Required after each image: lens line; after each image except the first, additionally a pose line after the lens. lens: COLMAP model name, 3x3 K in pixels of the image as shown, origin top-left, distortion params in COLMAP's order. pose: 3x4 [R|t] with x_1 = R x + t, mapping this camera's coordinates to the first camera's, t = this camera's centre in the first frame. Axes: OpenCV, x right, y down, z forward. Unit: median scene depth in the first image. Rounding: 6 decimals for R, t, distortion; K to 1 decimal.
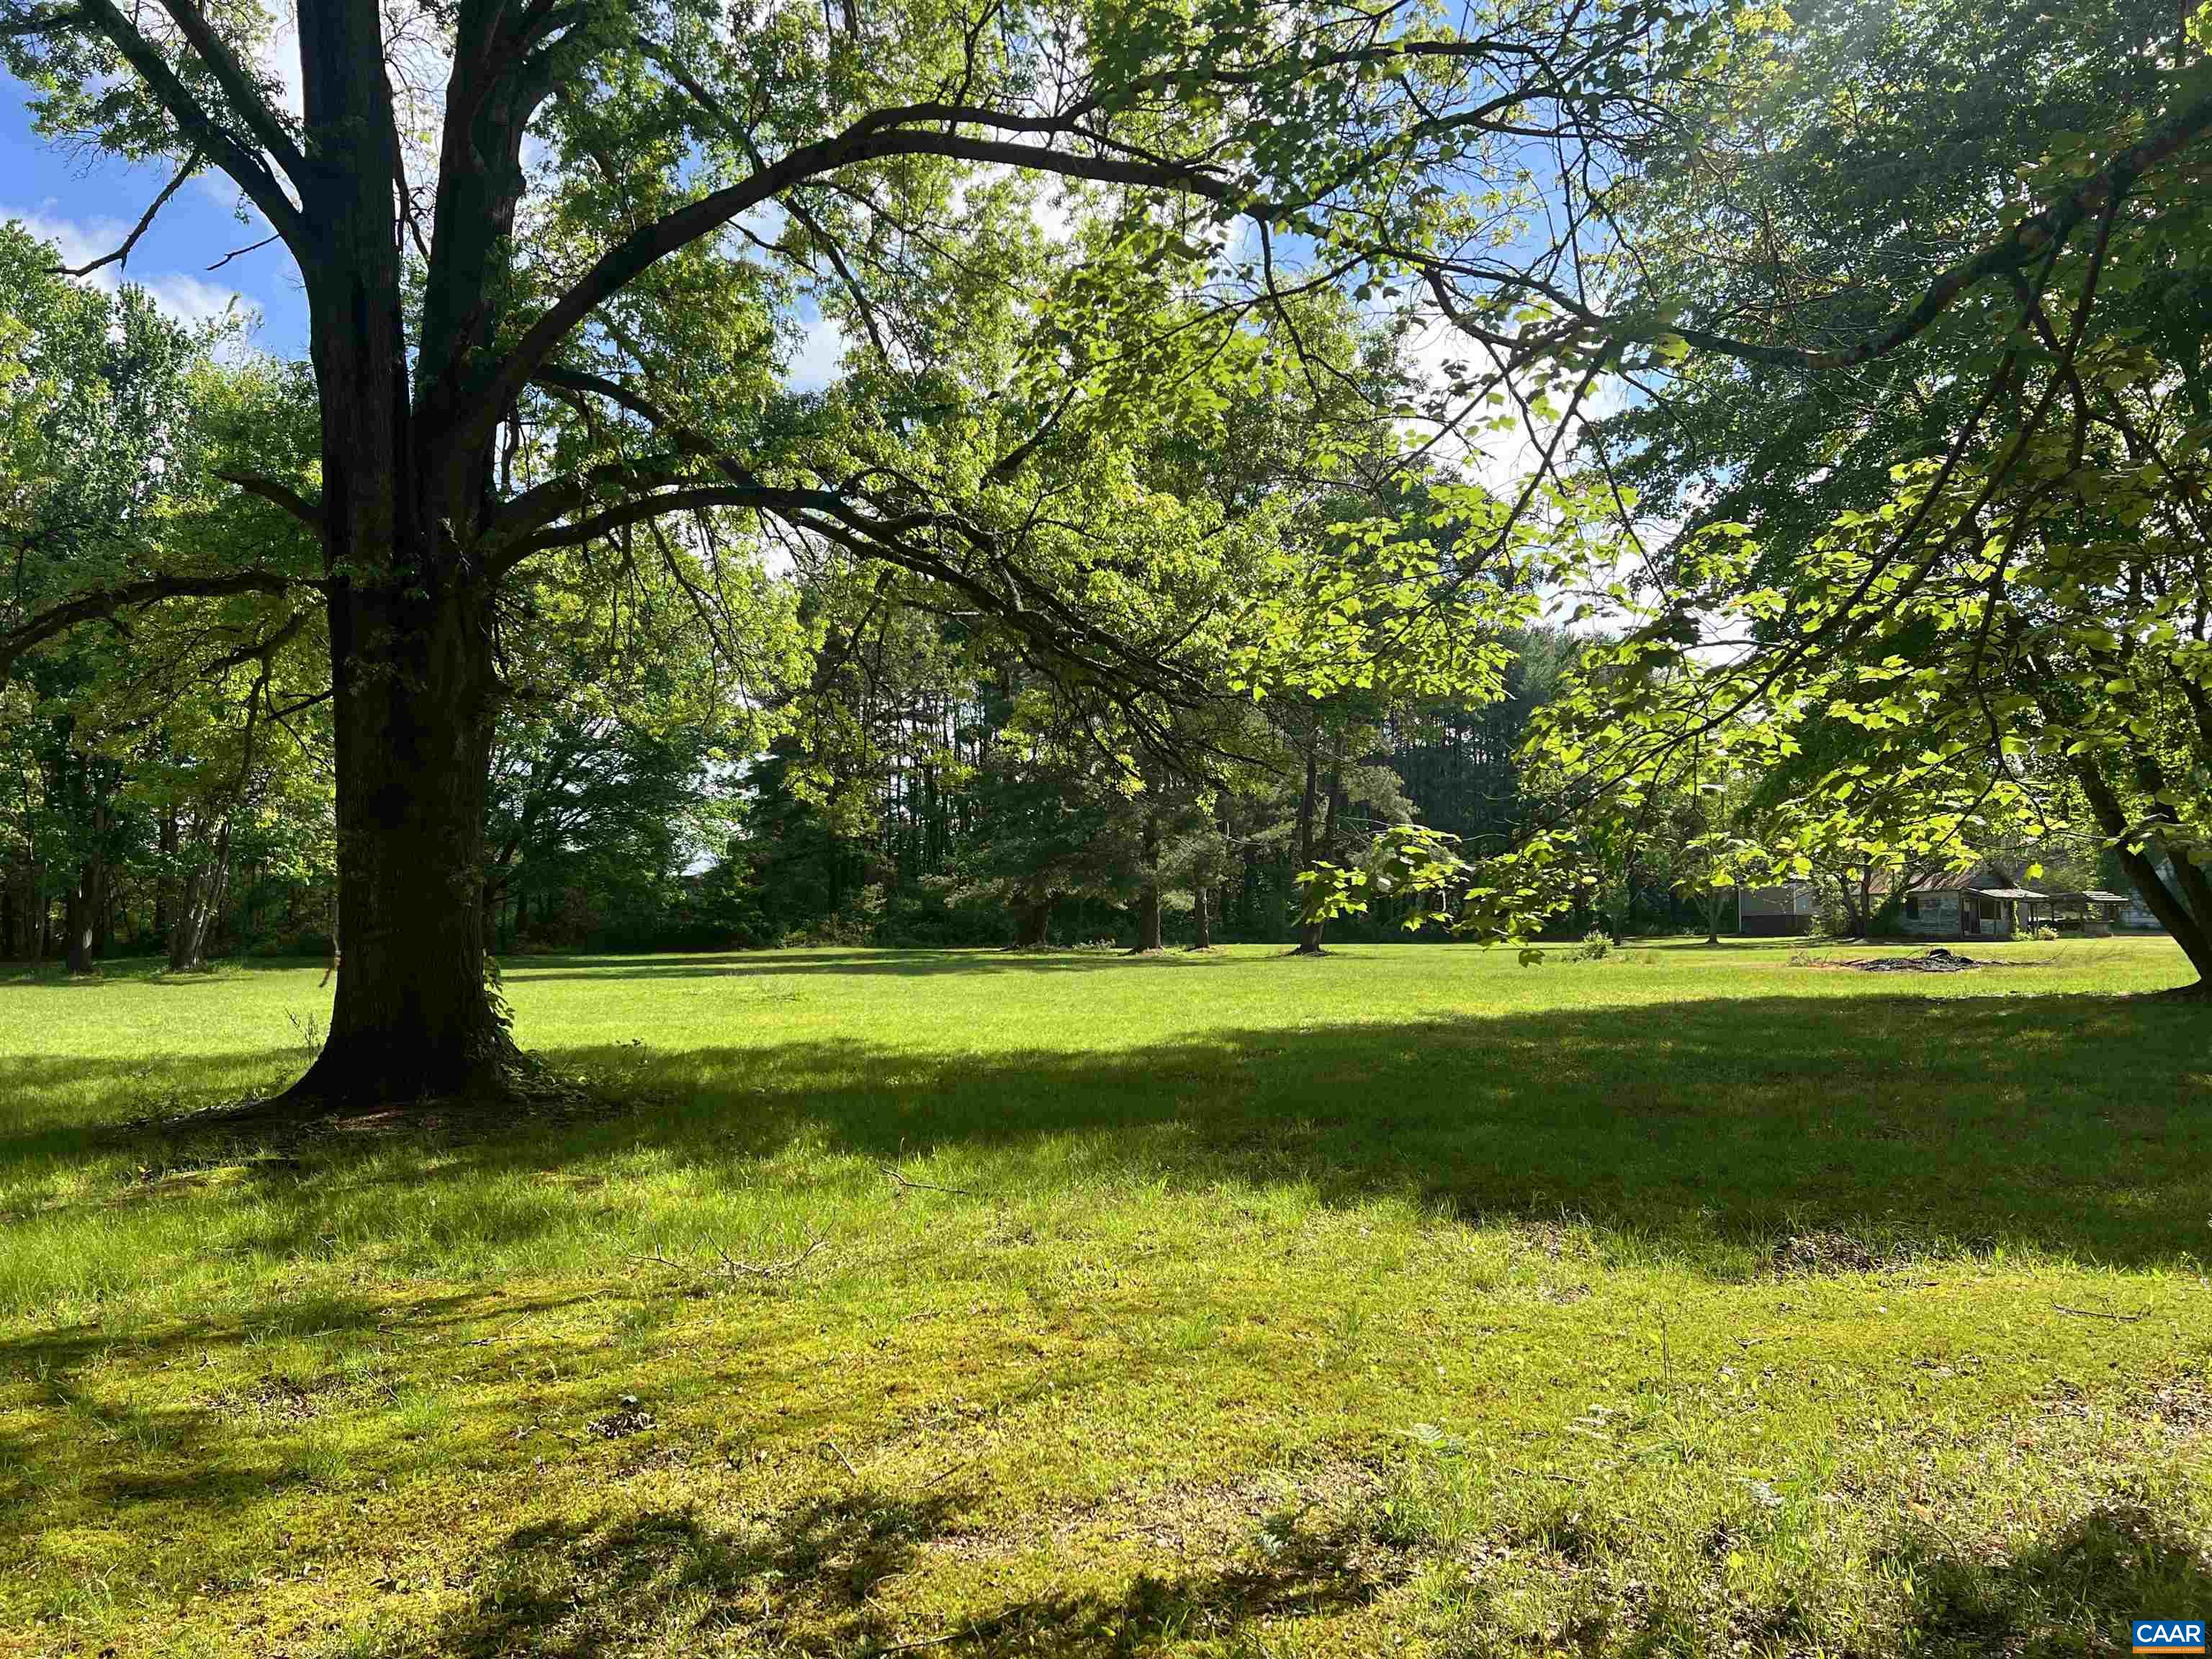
lens RADIAL K [[1625.0, 0, 1091.1], [0, 1625.0, 826.8], [0, 0, 1]] dist [0.034460, -0.051109]
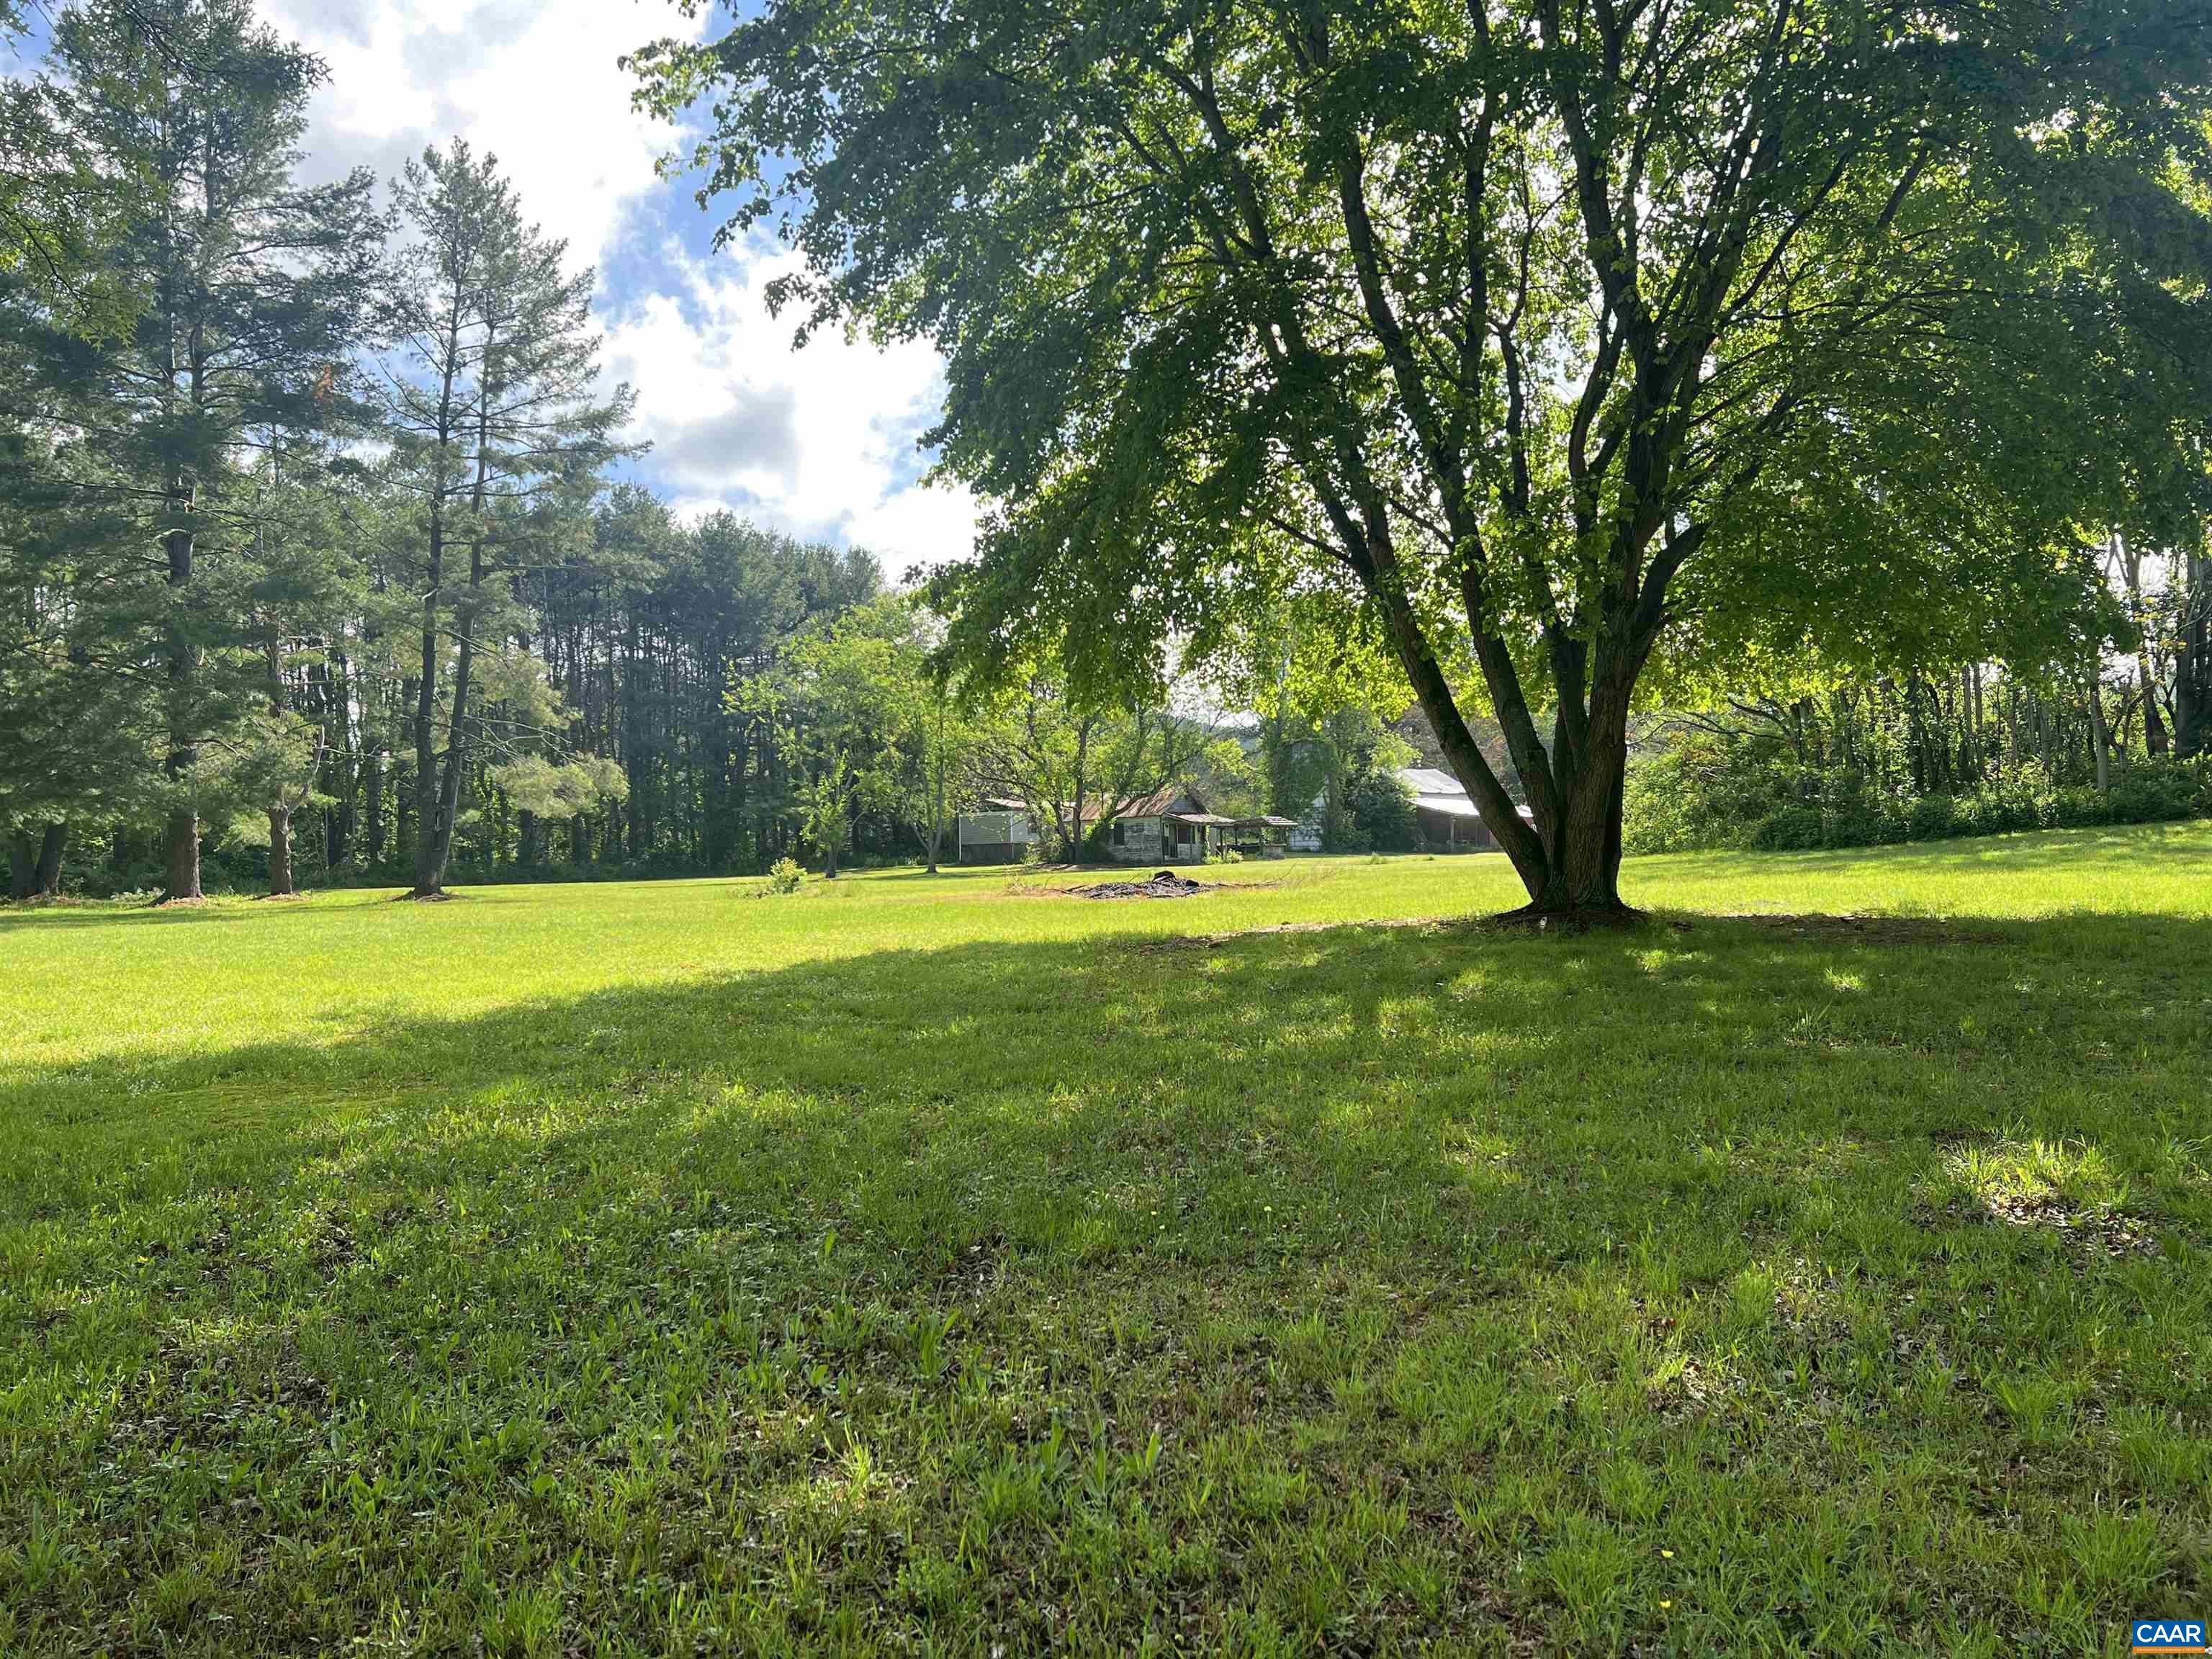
lens RADIAL K [[1625.0, 0, 1103.6], [0, 1625.0, 838.4], [0, 0, 1]] dist [0.034460, -0.051109]
pose [[0.894795, -0.011920, 0.446318, 0.050541], [-0.008419, 0.999015, 0.043559, 0.009608], [-0.446398, -0.042734, 0.893813, 0.116178]]
